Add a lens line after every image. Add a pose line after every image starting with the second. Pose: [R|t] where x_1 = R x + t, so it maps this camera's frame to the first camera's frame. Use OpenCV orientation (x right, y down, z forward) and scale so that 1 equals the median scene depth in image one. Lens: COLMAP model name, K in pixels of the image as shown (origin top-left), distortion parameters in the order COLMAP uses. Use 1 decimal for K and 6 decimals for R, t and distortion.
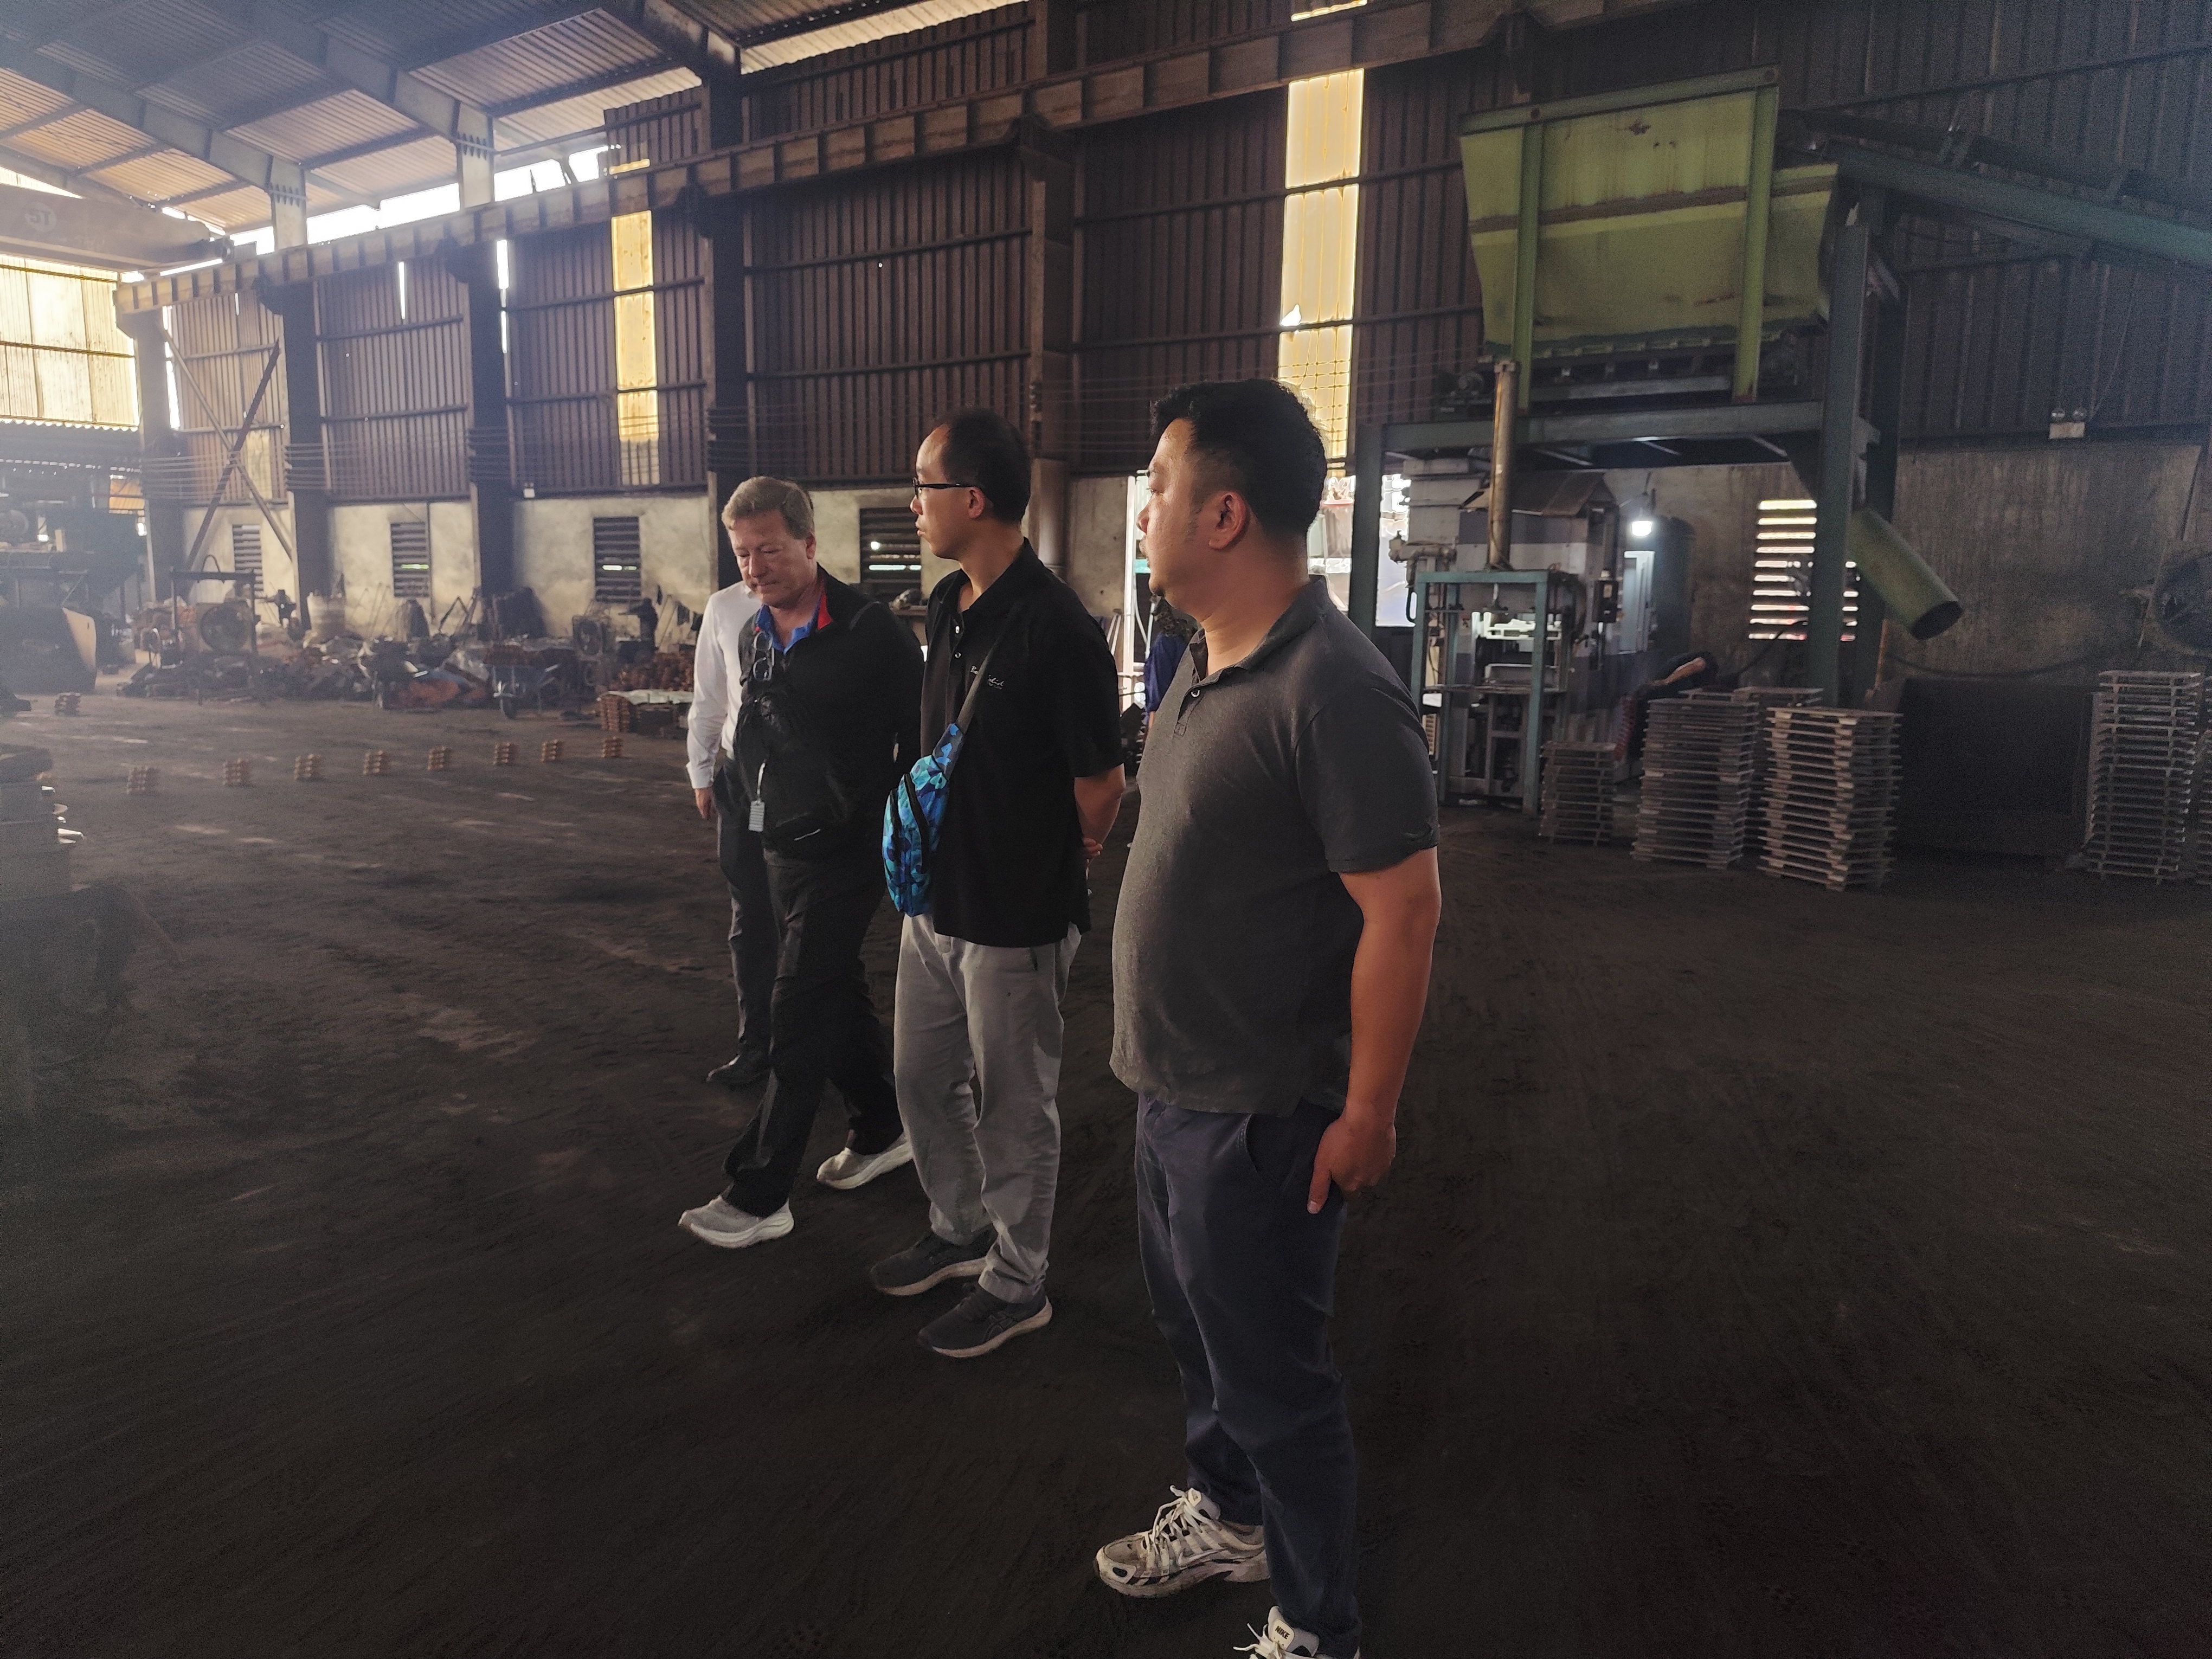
lens RADIAL K [[1534.4, 0, 1099.8], [0, 1534.4, 834.5], [0, 0, 1]] dist [0.020922, -0.023135]
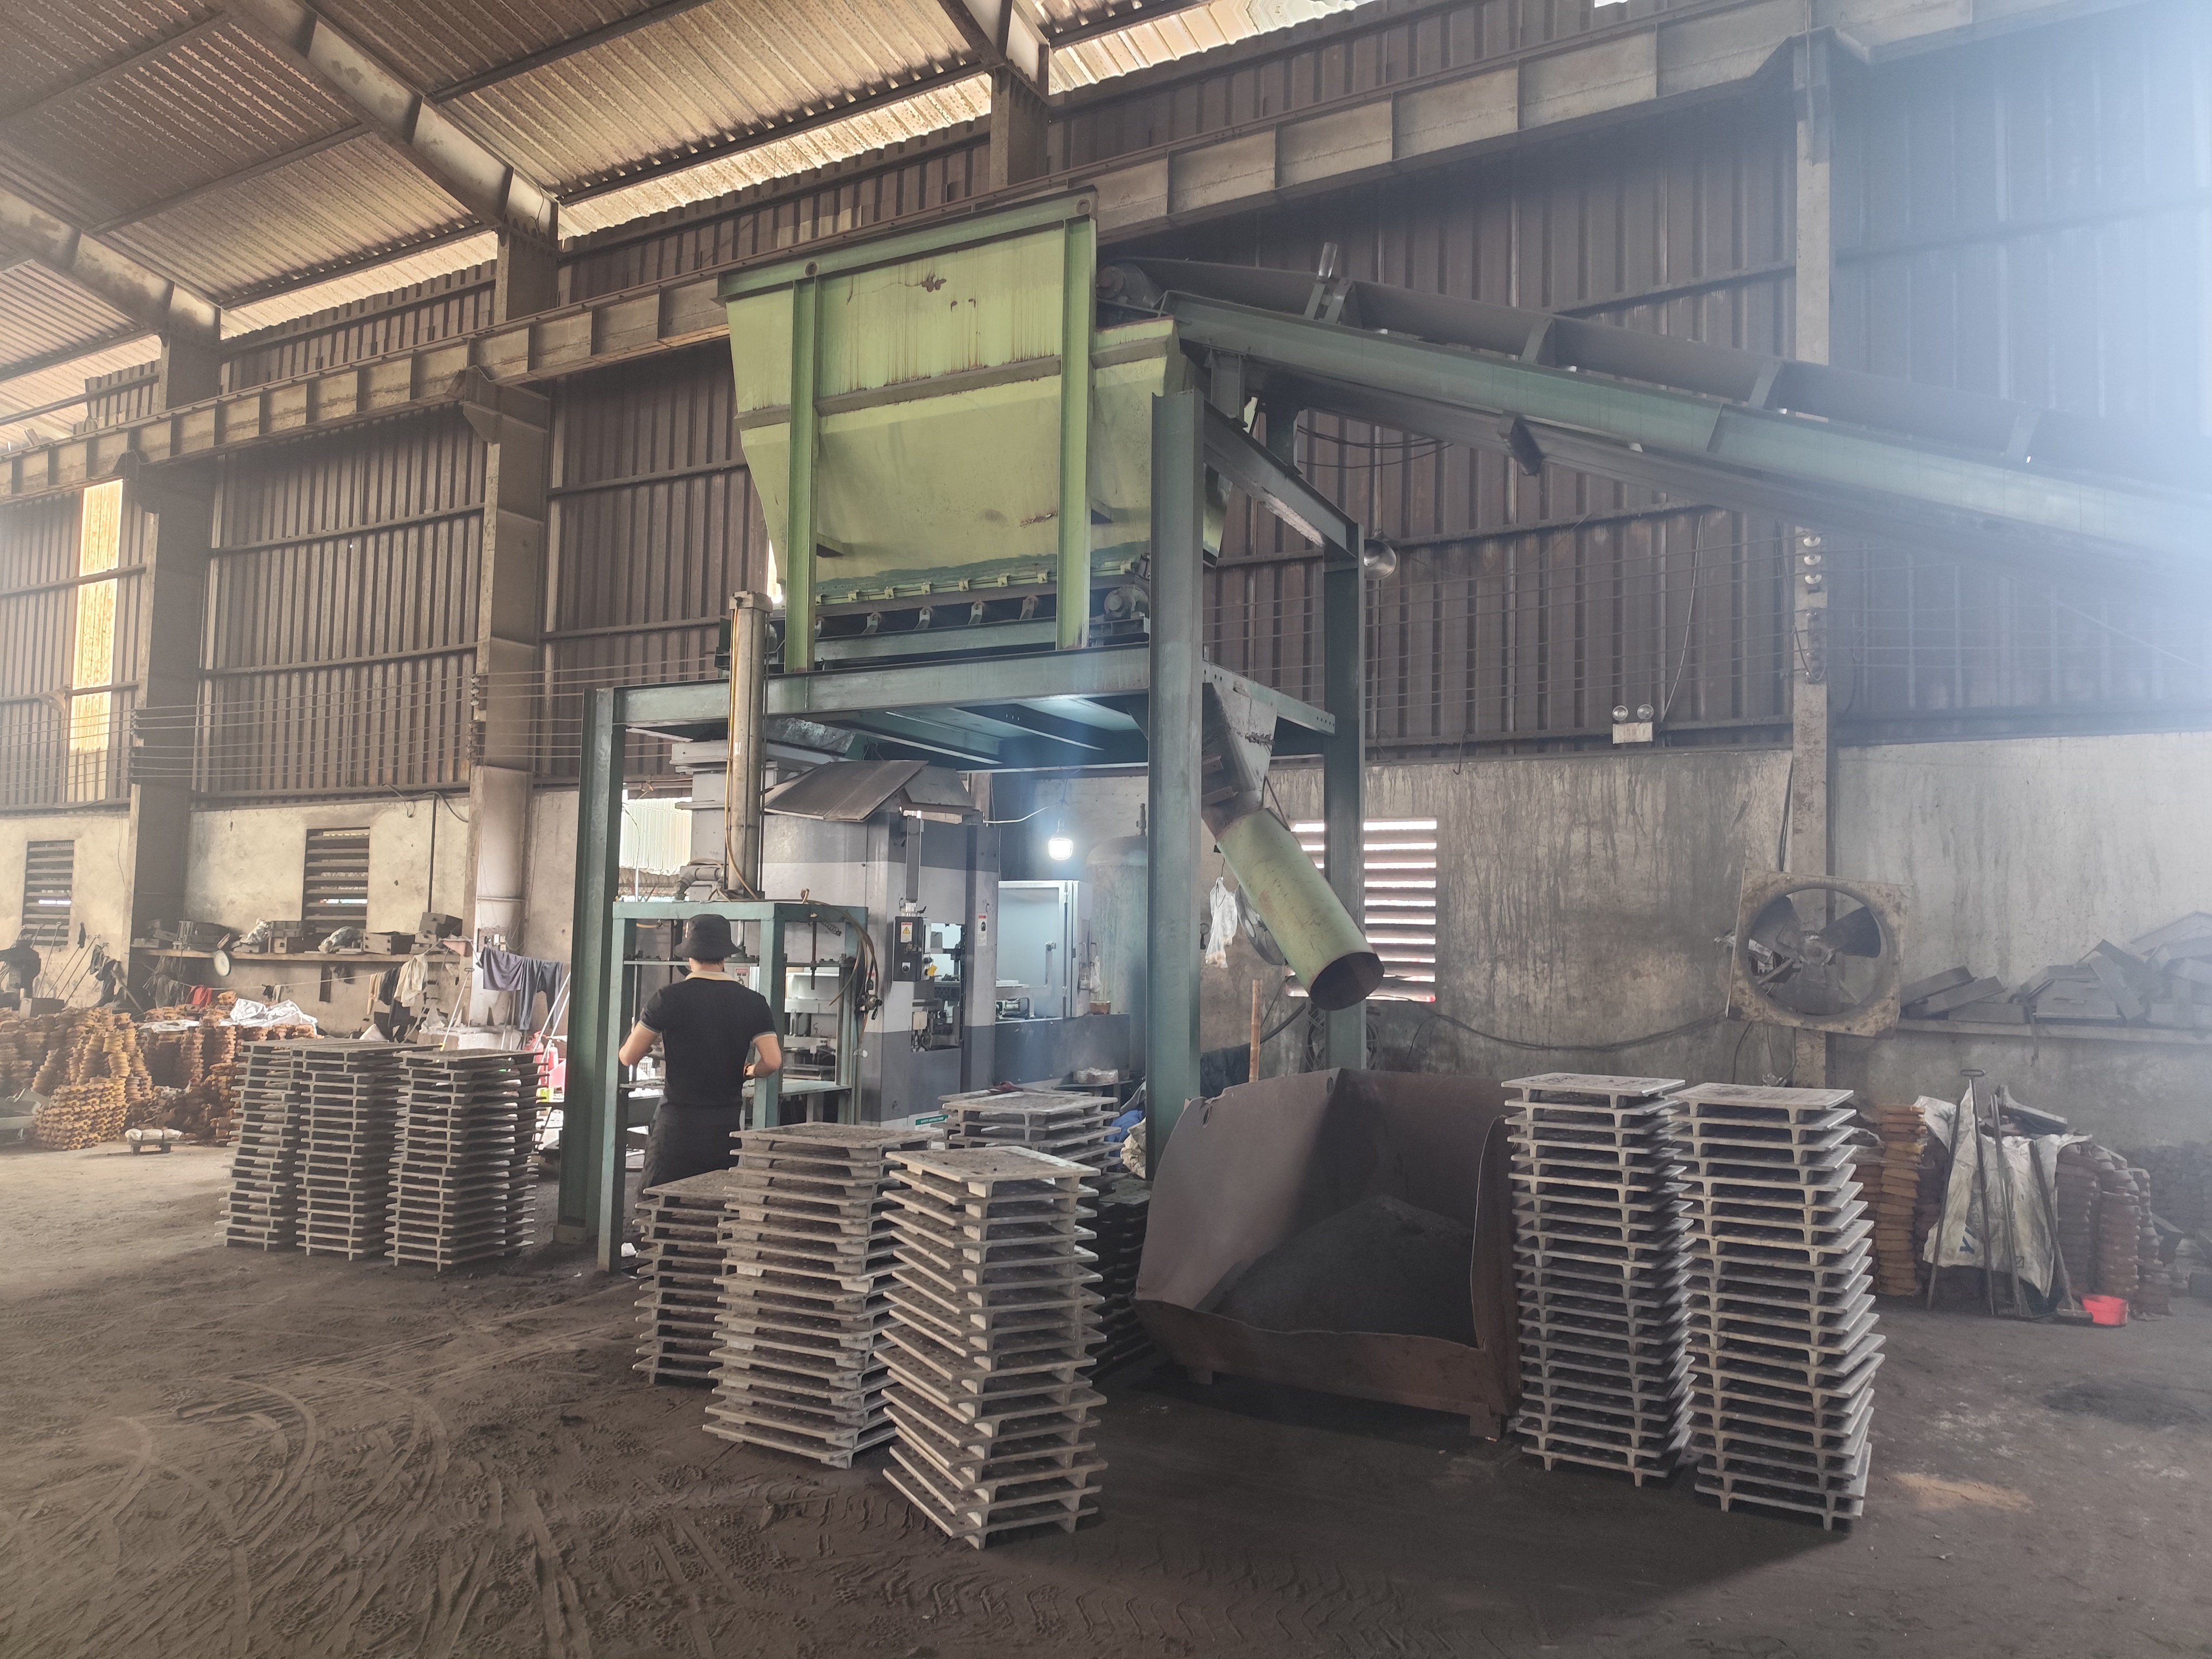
lens RADIAL K [[1534.4, 0, 1093.7], [0, 1534.4, 843.4], [0, 0, 1]] dist [0.020922, -0.023135]
pose [[0.994968, 0.010209, 0.099675, 0.201075], [0.011353, 0.976901, -0.213392, -0.032692], [-0.099551, 0.213450, 0.971869, 0.205610]]
